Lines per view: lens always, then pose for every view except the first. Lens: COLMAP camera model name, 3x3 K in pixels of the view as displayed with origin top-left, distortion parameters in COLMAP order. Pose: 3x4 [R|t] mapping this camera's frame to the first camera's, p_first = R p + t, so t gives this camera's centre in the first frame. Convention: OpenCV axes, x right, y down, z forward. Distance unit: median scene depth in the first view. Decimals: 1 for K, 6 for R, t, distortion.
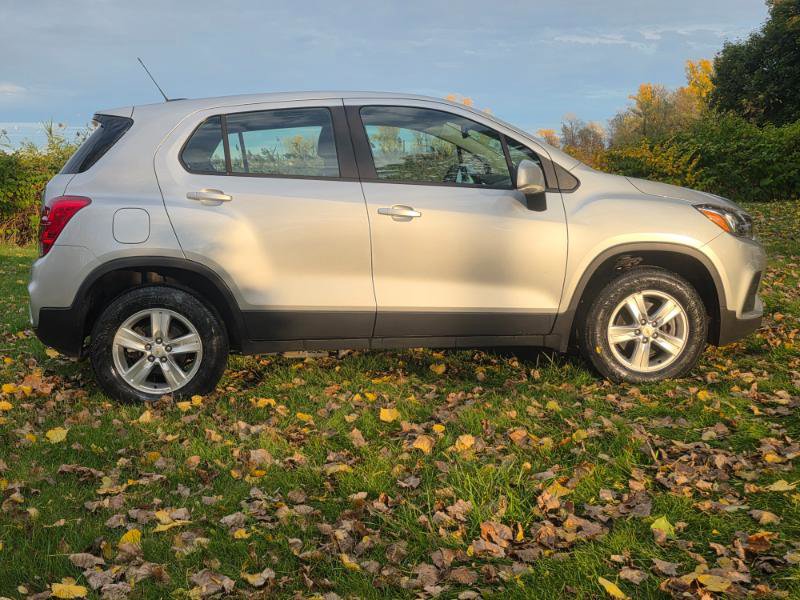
lens RADIAL K [[888.7, 0, 387.4], [0, 888.7, 309.8], [0, 0, 1]] dist [0.049289, 0.000000]
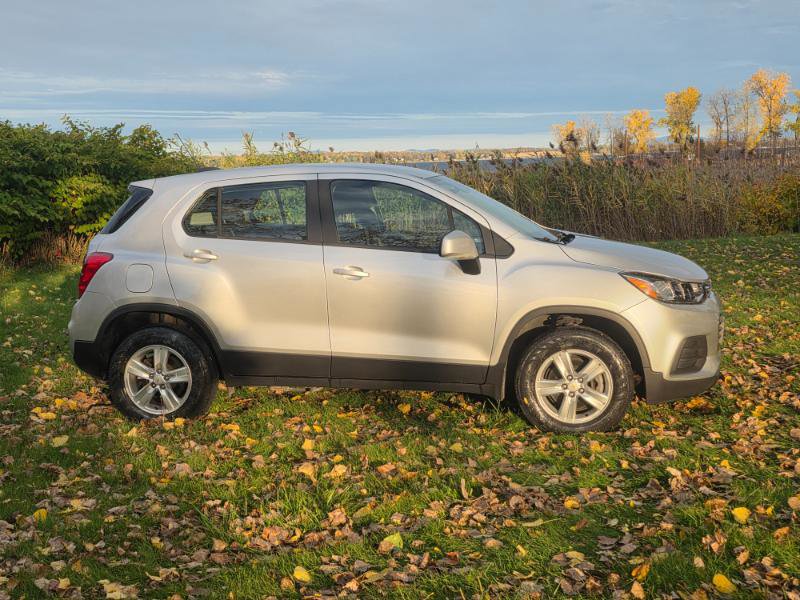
lens RADIAL K [[1053.4, 0, 403.9], [0, 1053.4, 299.0], [0, 0, 1]] dist [0.068734, 0.000000]
pose [[0.962286, 0.037278, -0.269472, 0.454529], [-0.042340, 0.999019, -0.012997, -0.059683], [0.268723, 0.023916, 0.962921, -0.316081]]
